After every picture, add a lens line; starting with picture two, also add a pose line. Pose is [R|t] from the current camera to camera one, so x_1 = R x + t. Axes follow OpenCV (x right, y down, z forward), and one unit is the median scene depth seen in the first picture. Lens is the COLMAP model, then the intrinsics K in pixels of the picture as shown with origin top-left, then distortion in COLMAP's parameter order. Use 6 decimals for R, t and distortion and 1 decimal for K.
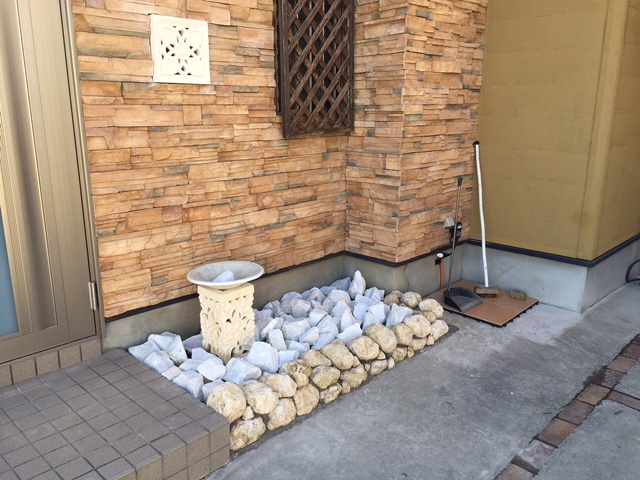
lens RADIAL K [[543.7, 0, 316.8], [0, 543.7, 237.7], [0, 0, 1]] dist [0.092814, -0.121591]
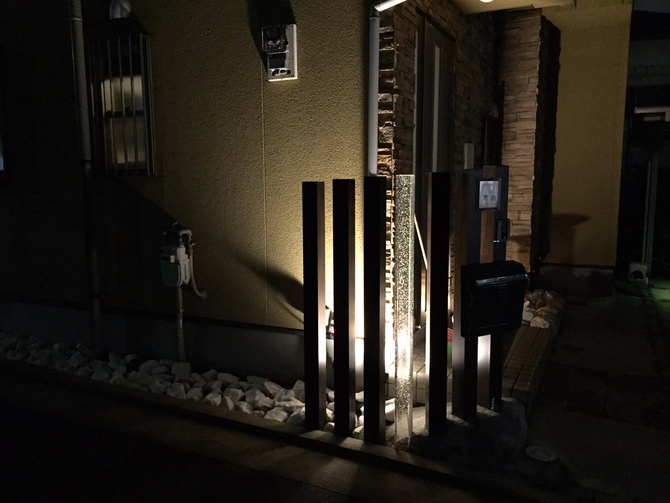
lens RADIAL K [[569.2, 0, 331.7], [0, 569.2, 249.1], [0, 0, 1]] dist [0.092814, -0.121591]
pose [[0.949728, -0.042489, 0.310178, -1.030503], [0.080467, 0.990593, -0.110686, 0.124623], [-0.302557, 0.130081, 0.944213, -0.564839]]
